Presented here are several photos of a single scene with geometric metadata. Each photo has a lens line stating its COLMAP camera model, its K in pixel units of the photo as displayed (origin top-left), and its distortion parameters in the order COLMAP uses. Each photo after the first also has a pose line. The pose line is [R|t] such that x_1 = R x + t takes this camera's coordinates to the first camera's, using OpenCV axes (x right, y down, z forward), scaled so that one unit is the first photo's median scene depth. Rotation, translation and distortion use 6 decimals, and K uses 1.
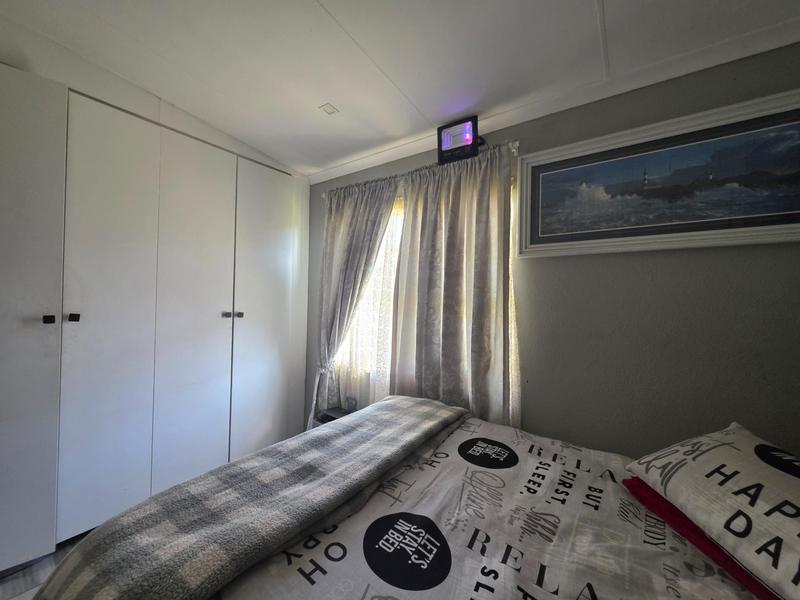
lens RADIAL K [[317.6, 0, 399.1], [0, 317.6, 297.0], [0, 0, 1]] dist [-0.002338, 0.000474]
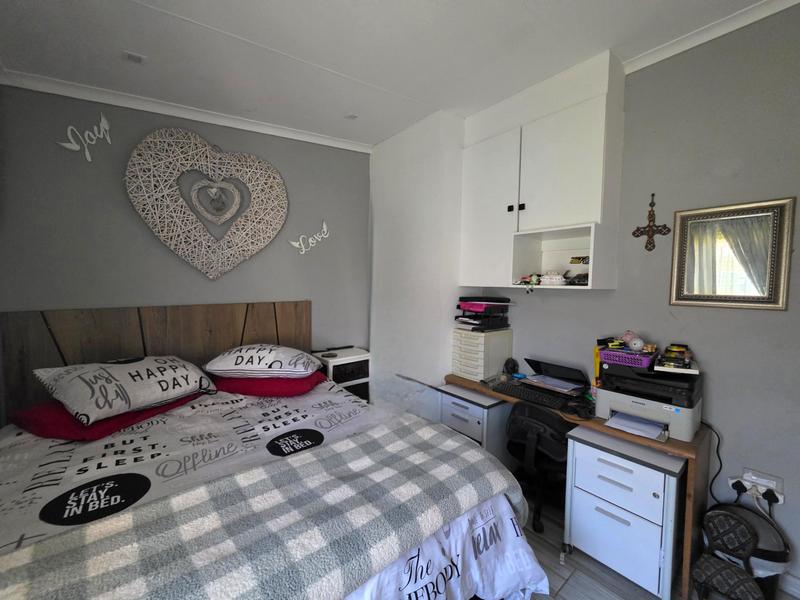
lens RADIAL K [[317.6, 0, 399.1], [0, 317.6, 299.2], [0, 0, 1]] dist [-0.002338, 0.000474]
pose [[-0.971873, -0.058911, 0.228018, -0.634194], [-0.049703, 0.997708, 0.045922, -0.019772], [-0.230201, 0.033297, -0.972573, 1.905527]]
